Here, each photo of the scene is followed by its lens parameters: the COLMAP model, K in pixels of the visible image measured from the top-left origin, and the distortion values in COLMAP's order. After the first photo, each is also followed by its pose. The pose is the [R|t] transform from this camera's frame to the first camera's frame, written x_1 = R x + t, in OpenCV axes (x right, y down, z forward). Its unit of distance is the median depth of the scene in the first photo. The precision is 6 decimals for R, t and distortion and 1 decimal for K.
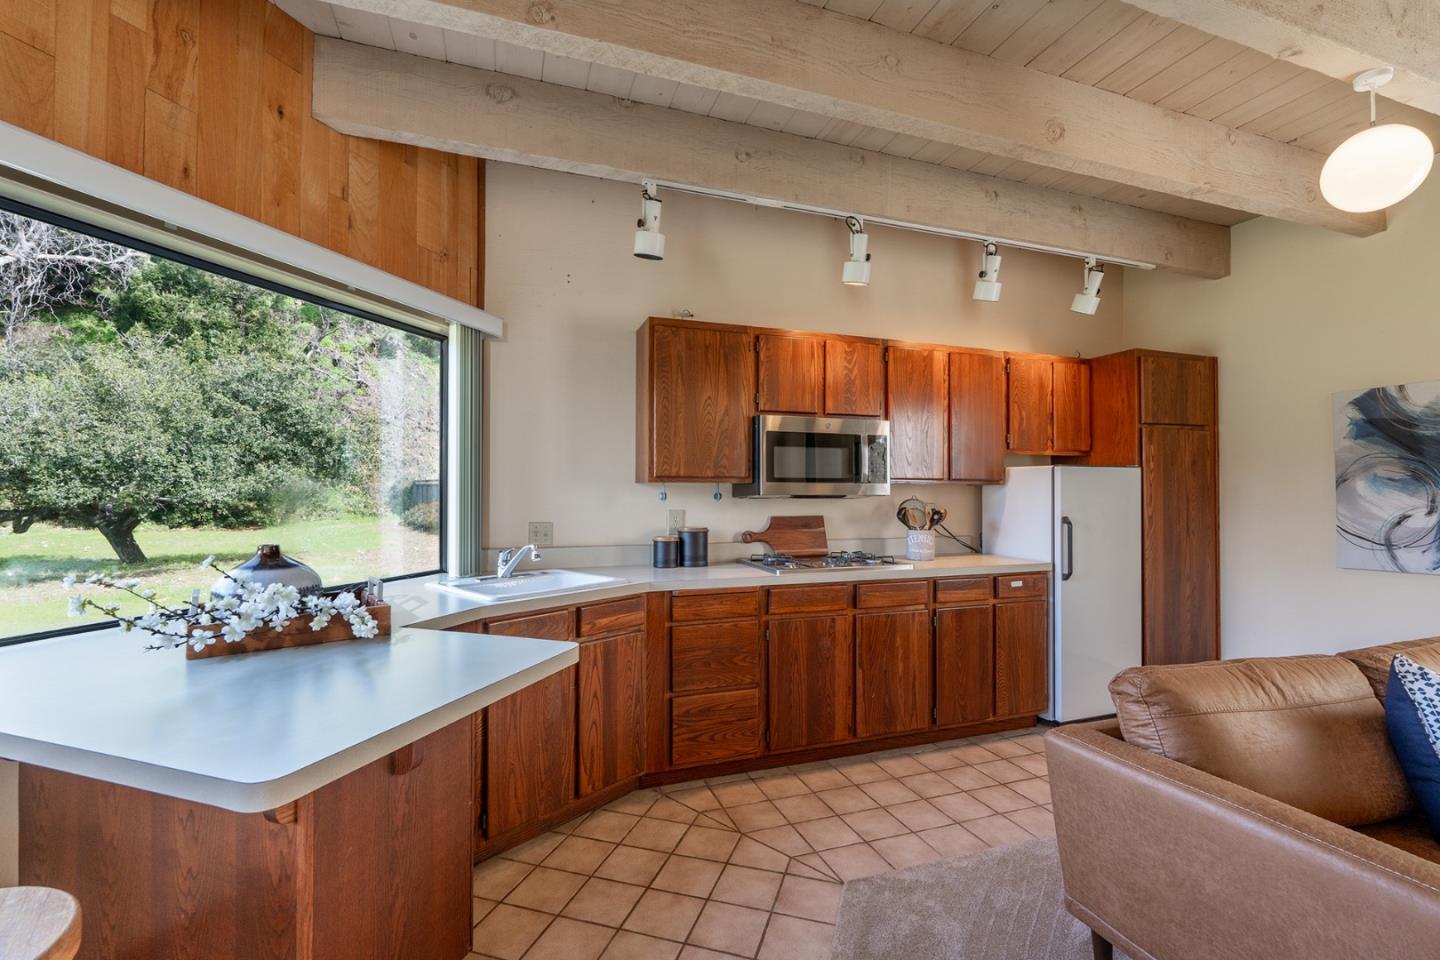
lens RADIAL K [[636.8, 0, 720.0], [0, 636.8, 480.0], [0, 0, 1]] dist [-0.002246, 0.000183]
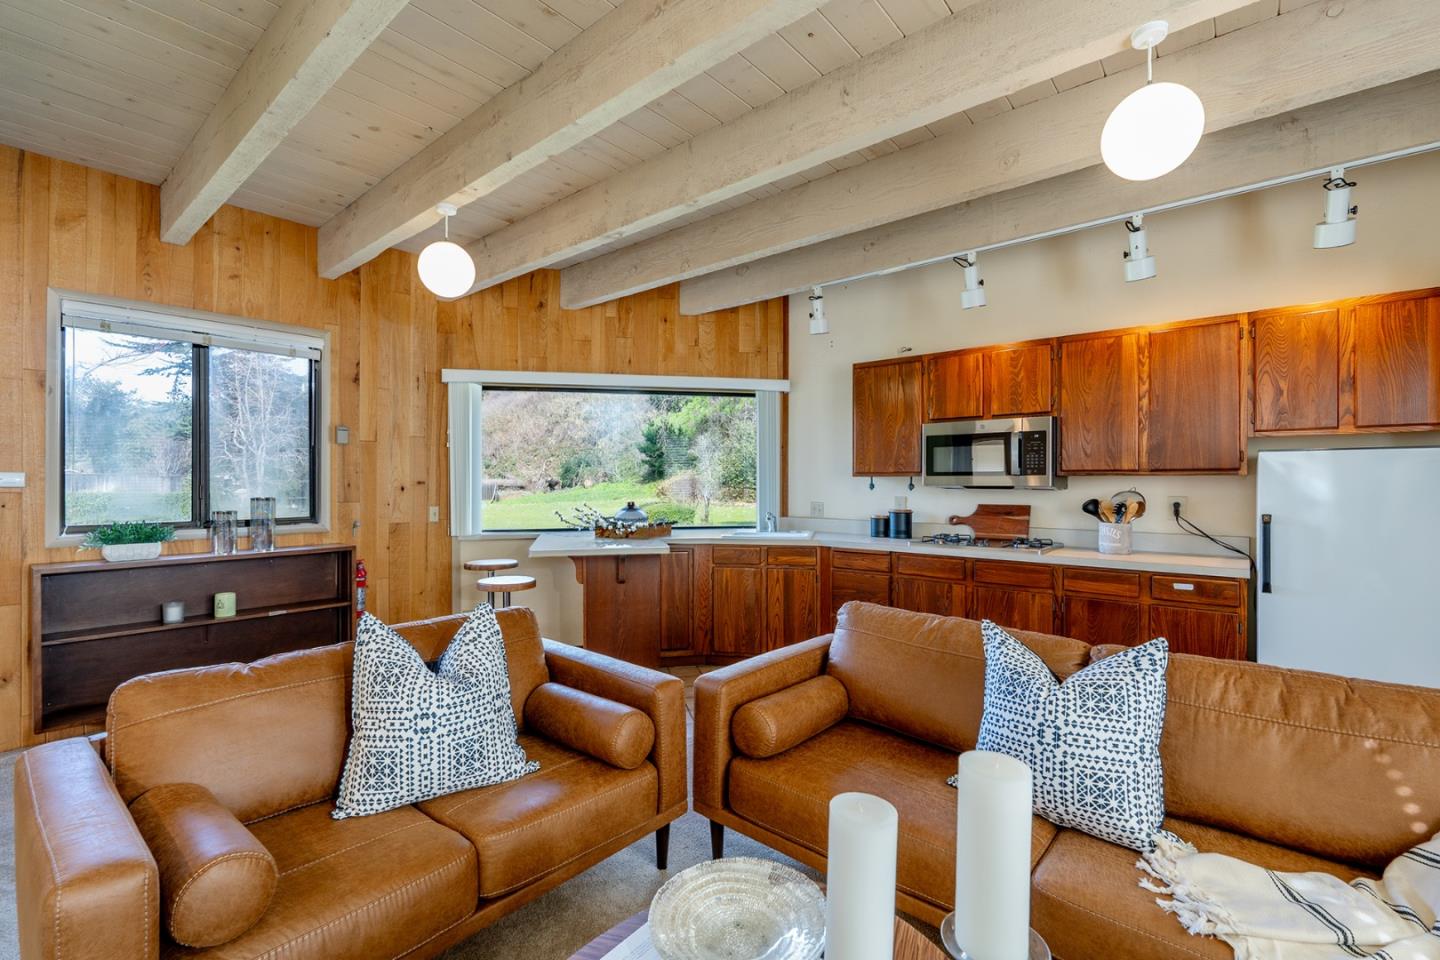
lens RADIAL K [[636.8, 0, 720.0], [0, 636.8, 480.0], [0, 0, 1]] dist [-0.002246, 0.000183]
pose [[0.501126, -0.004094, -0.865365, 0.978973], [0.013327, 0.999907, 0.002987, 0.002707], [0.865272, -0.013030, 0.501133, -0.006597]]
